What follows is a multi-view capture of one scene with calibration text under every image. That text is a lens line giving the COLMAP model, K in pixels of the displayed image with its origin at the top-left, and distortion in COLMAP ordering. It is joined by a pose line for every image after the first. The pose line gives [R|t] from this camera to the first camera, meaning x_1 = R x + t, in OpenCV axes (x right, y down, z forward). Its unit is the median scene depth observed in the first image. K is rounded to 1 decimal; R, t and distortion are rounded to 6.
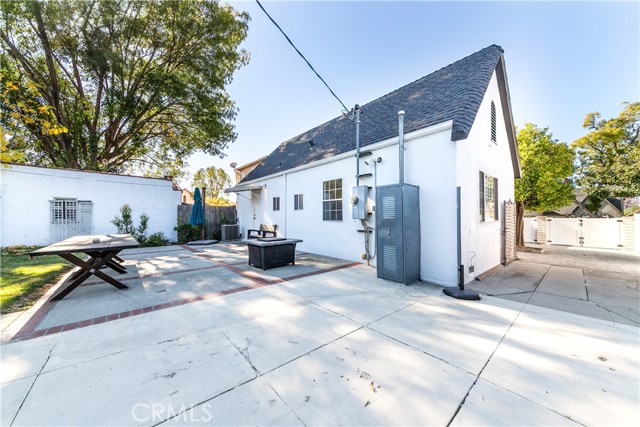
lens RADIAL K [[226.2, 0, 321.5], [0, 226.2, 214.0], [0, 0, 1]] dist [0.001790, 0.000297]
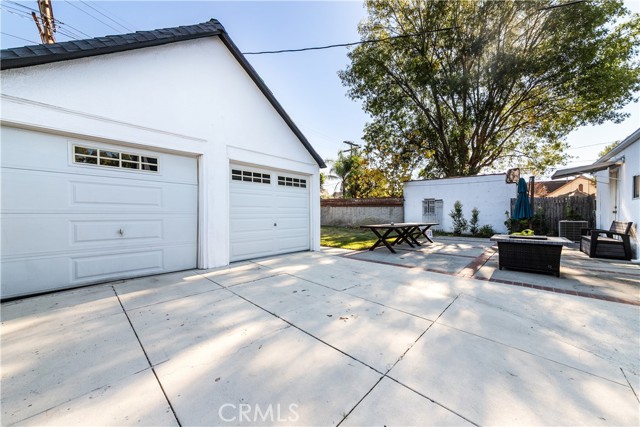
lens RADIAL K [[226.2, 0, 321.0], [0, 226.2, 213.6], [0, 0, 1]] dist [0.001790, 0.000297]
pose [[0.099023, 0.003229, -0.995080, 0.266619], [0.013892, 0.999893, 0.004627, 0.010491], [0.994988, -0.014282, 0.098967, 0.114112]]
